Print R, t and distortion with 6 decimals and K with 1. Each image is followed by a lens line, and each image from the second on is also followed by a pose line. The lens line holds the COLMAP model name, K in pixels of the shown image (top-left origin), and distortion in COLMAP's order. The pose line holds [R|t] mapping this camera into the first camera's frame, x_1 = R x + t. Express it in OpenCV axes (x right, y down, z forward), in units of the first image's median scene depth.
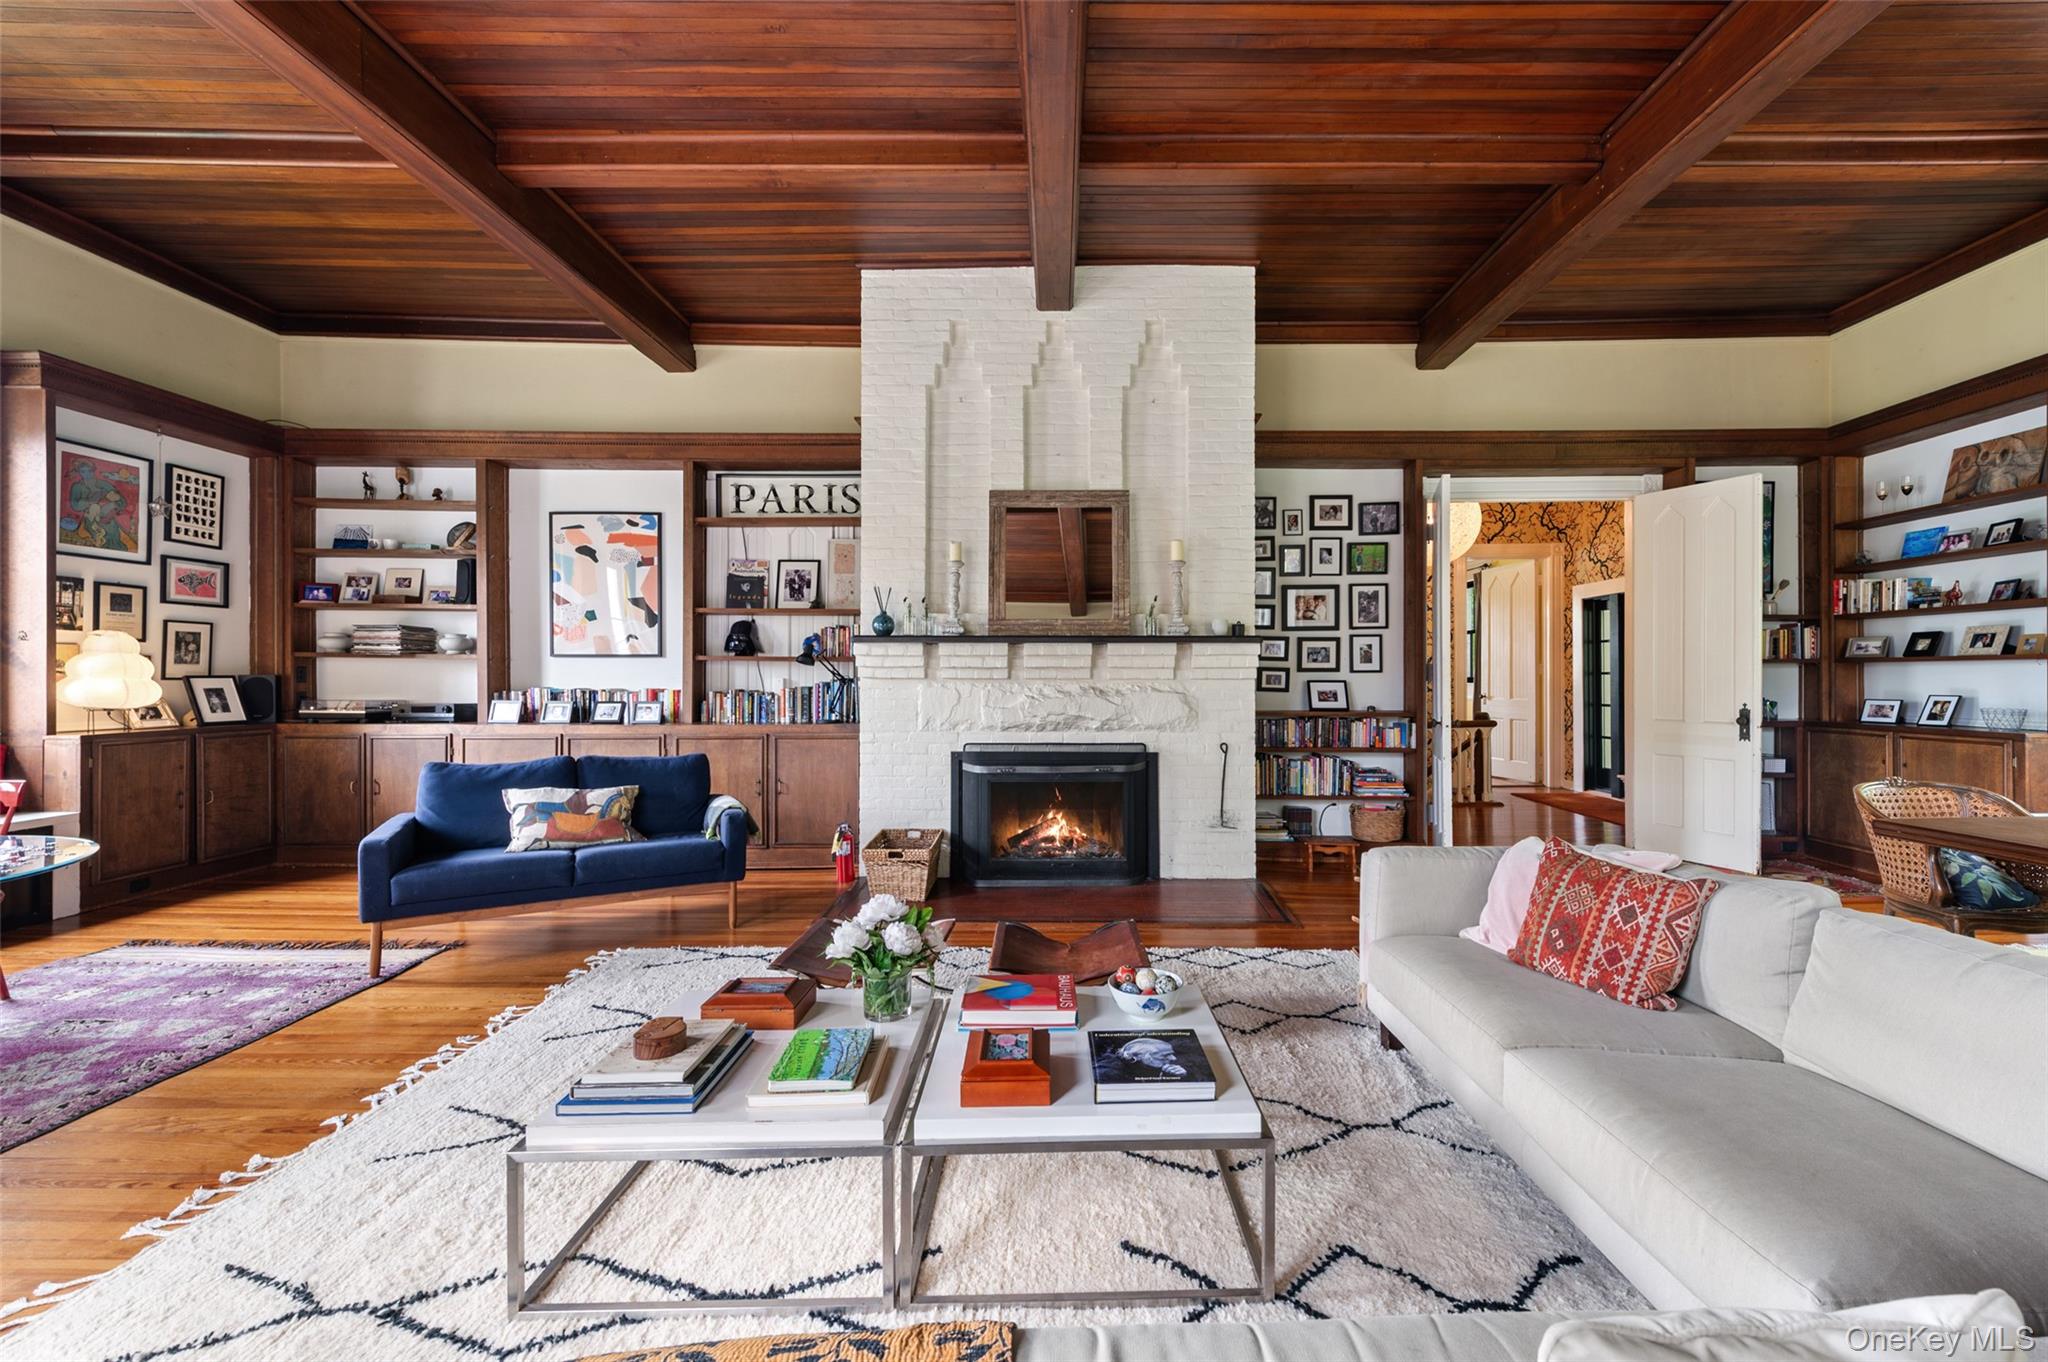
lens RADIAL K [[821.3, 0, 1066.9], [0, 821.3, 677.5], [0, 0, 1]] dist [0.009766, -0.000701]
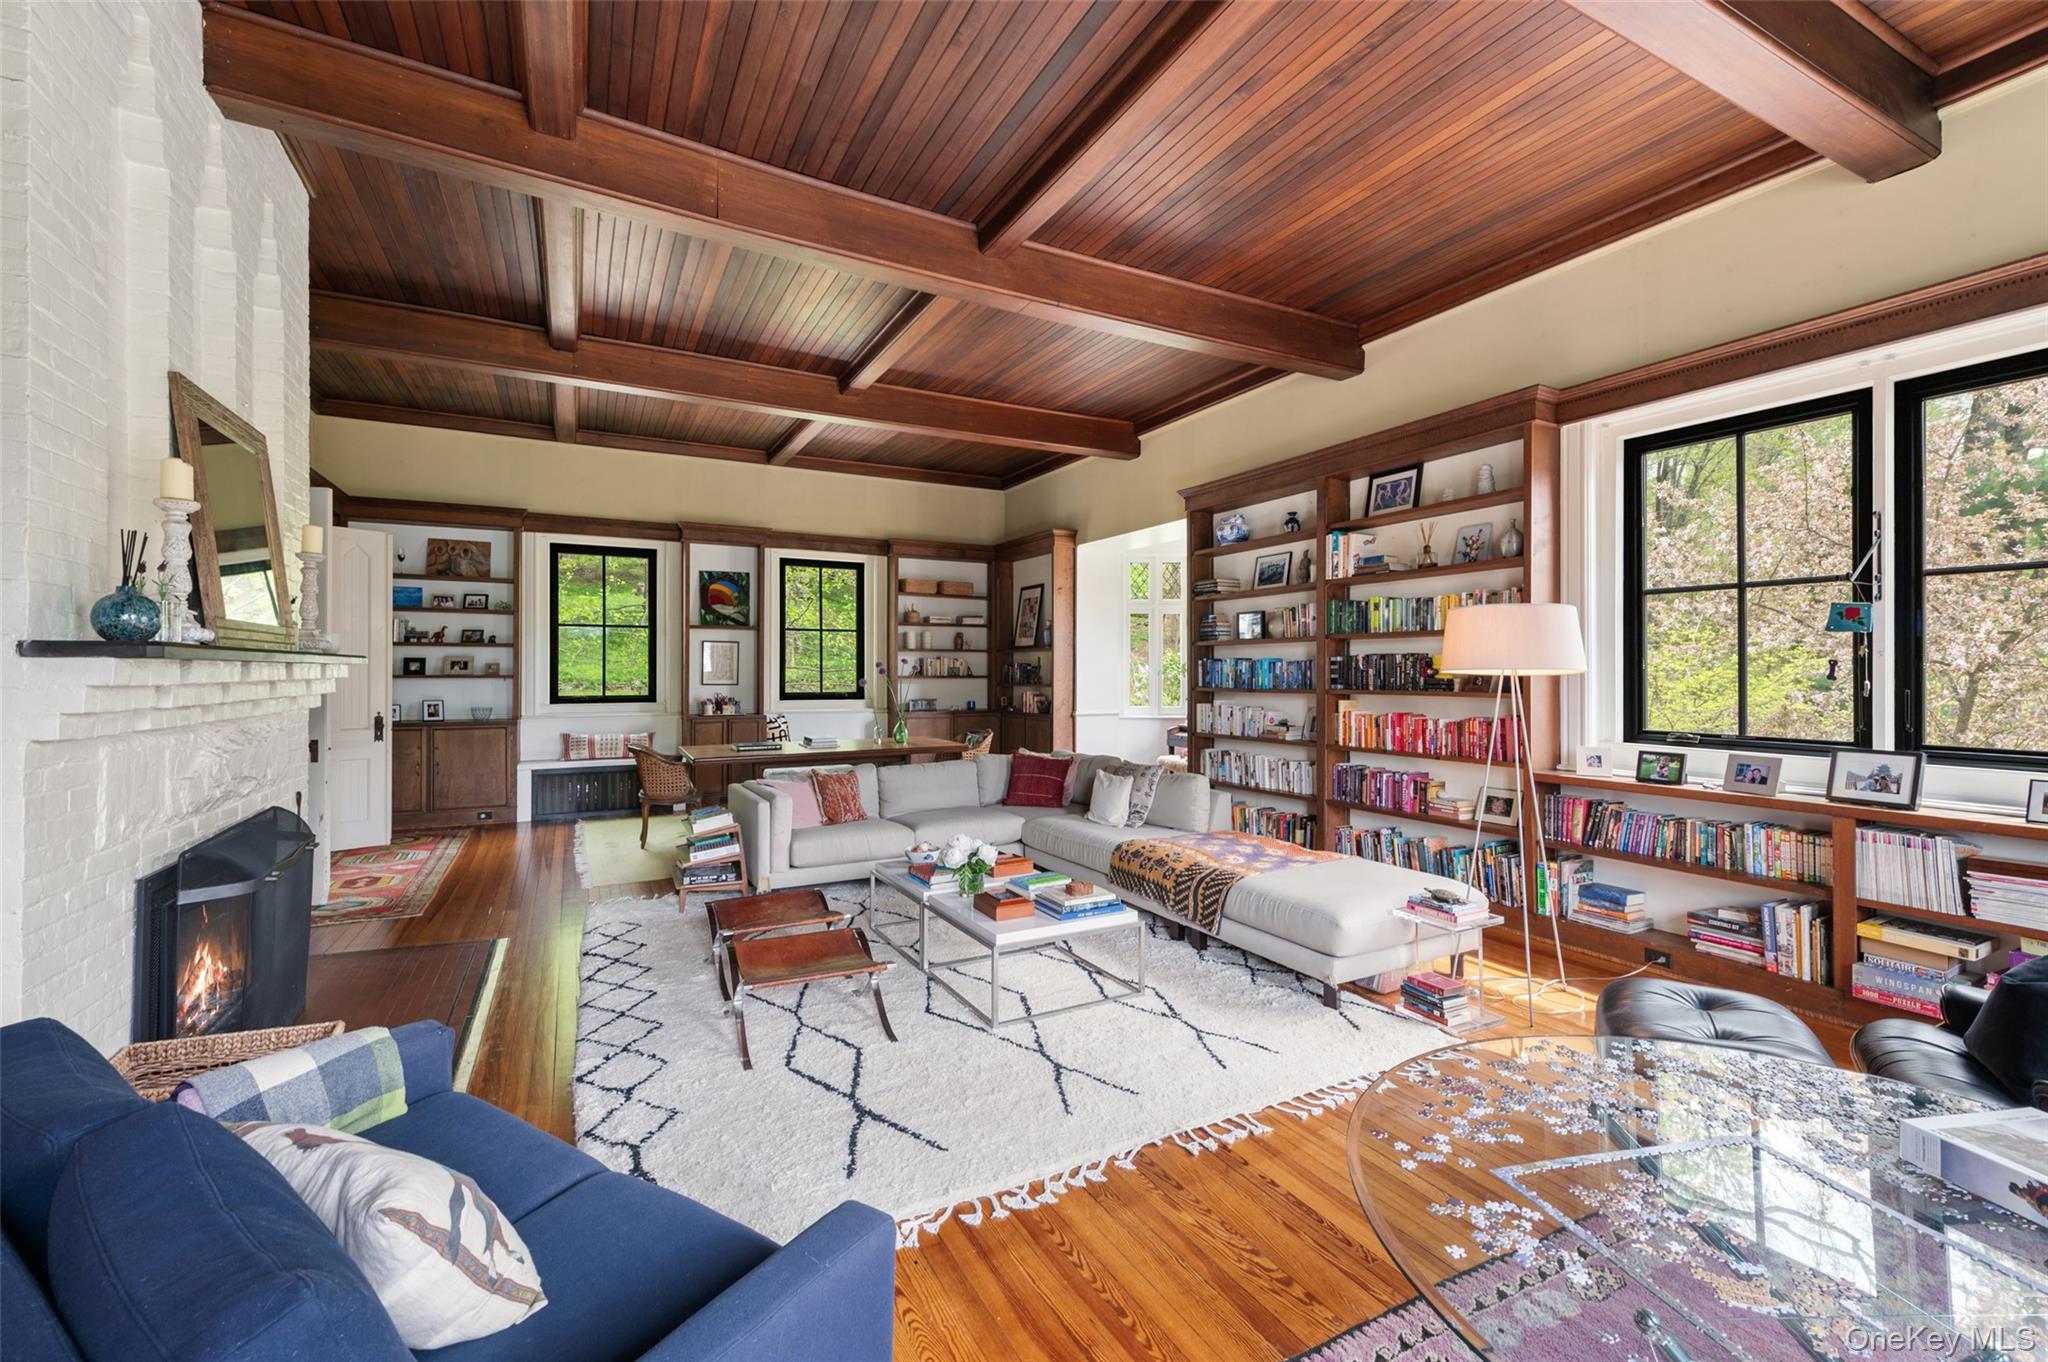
lens RADIAL K [[853.3, 0, 1026.5], [0, 853.3, 667.8], [0, 0, 1]] dist [0.018810, -0.011334]
pose [[-0.466155, 0.001870, 0.884701, -0.814673], [-0.000419, 0.999997, -0.002334, -0.033906], [-0.884703, -0.001459, -0.466153, 0.747370]]
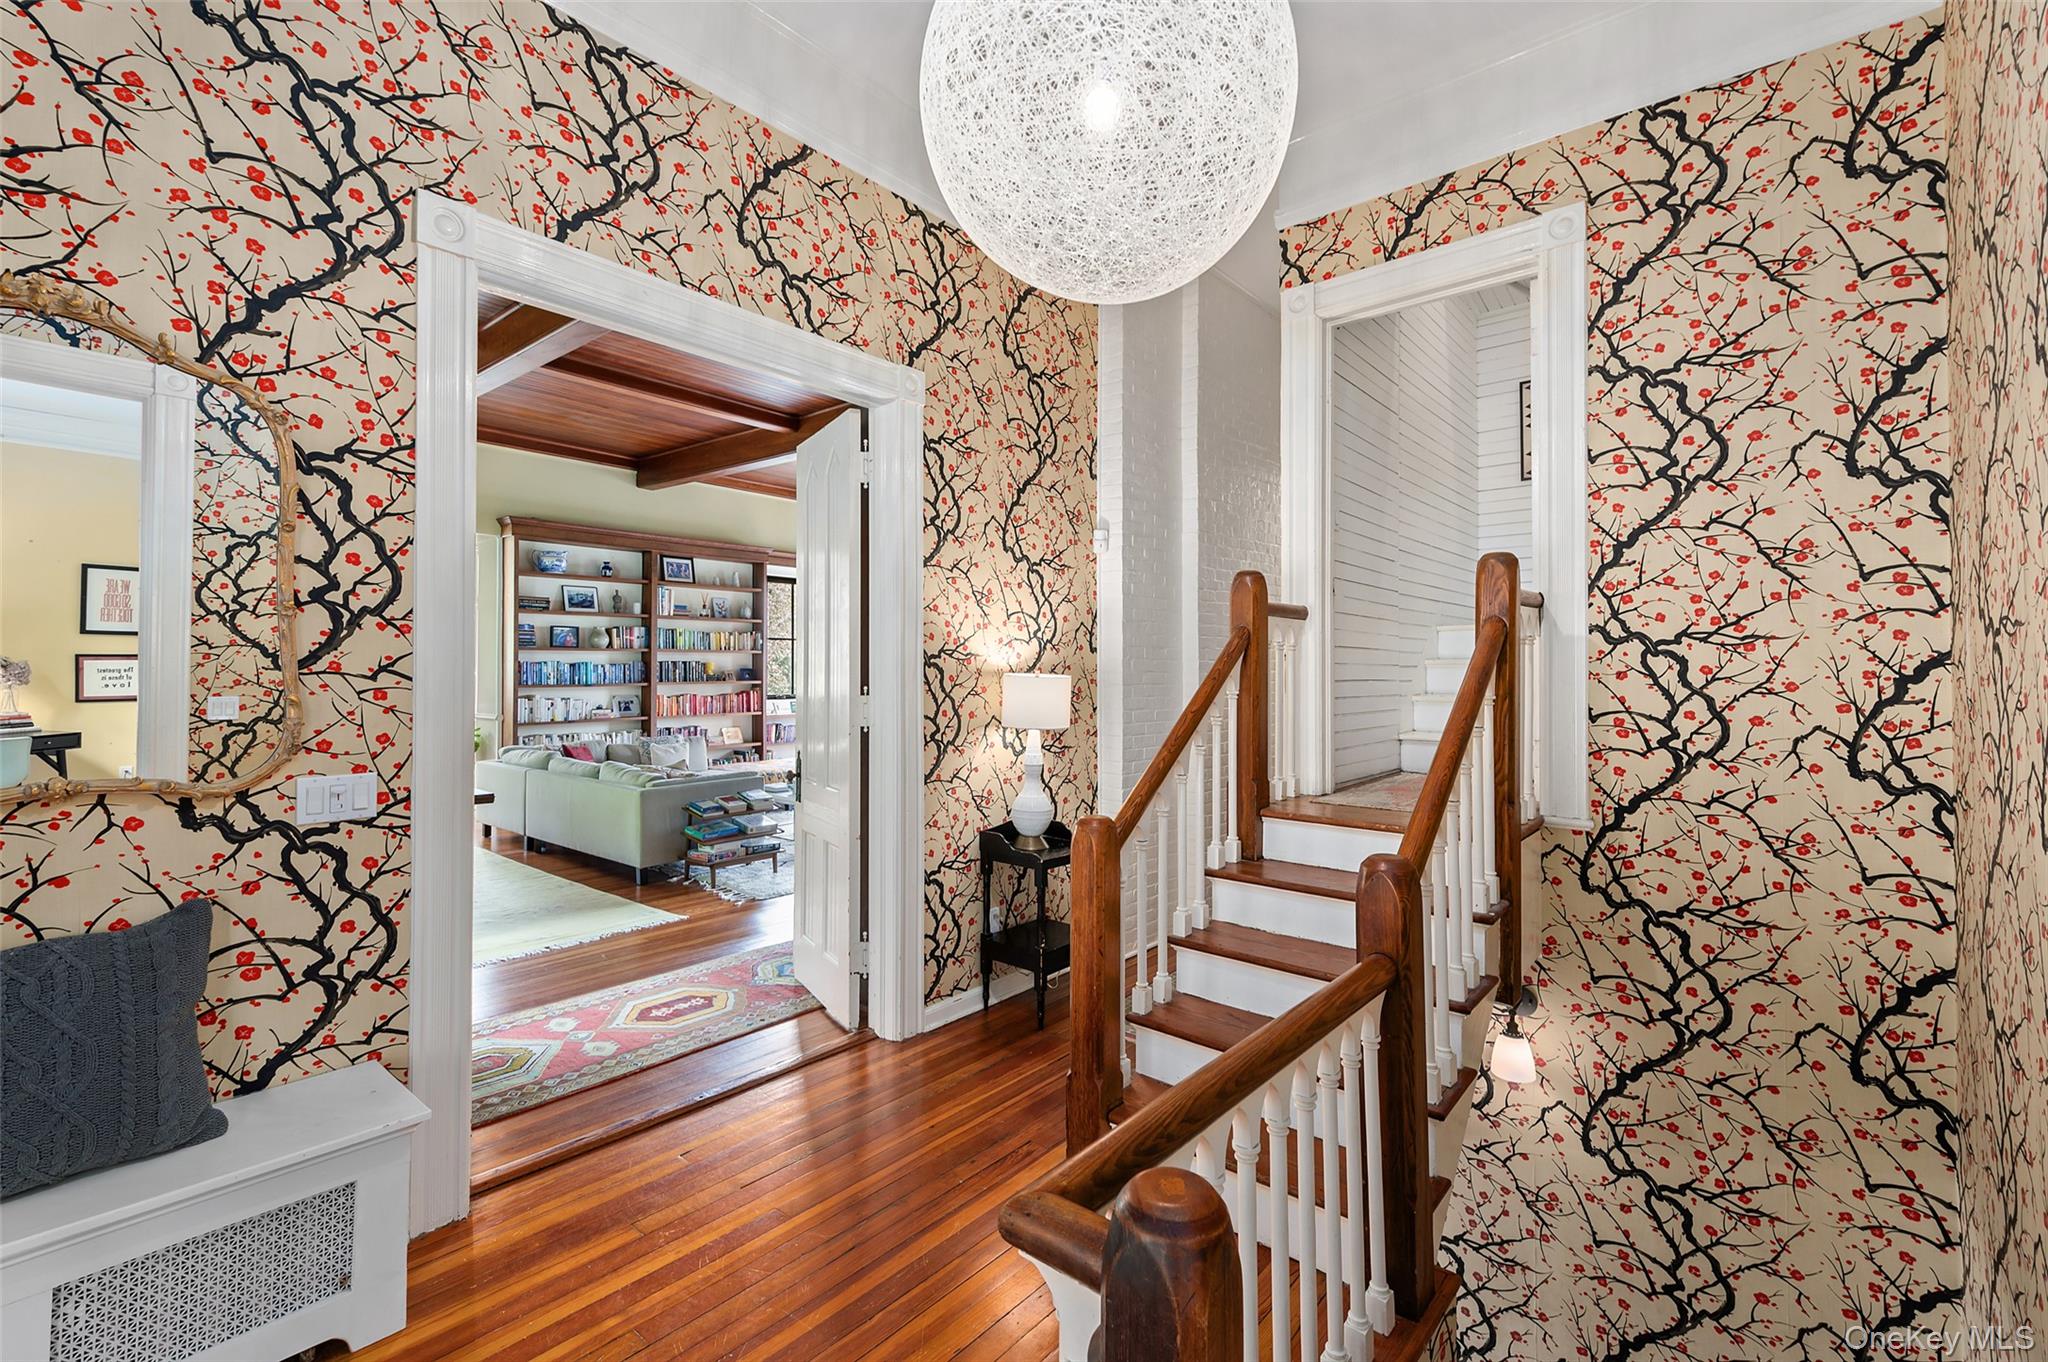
lens RADIAL K [[880.5, 0, 1023.4], [0, 880.5, 662.7], [0, 0, 1]] dist [0.001627, 0.000179]
pose [[-0.641944, -0.008780, -0.766701, 0.943382], [-0.001457, 0.999947, -0.010231, -0.031795], [0.766750, -0.005450, -0.641923, 1.681252]]
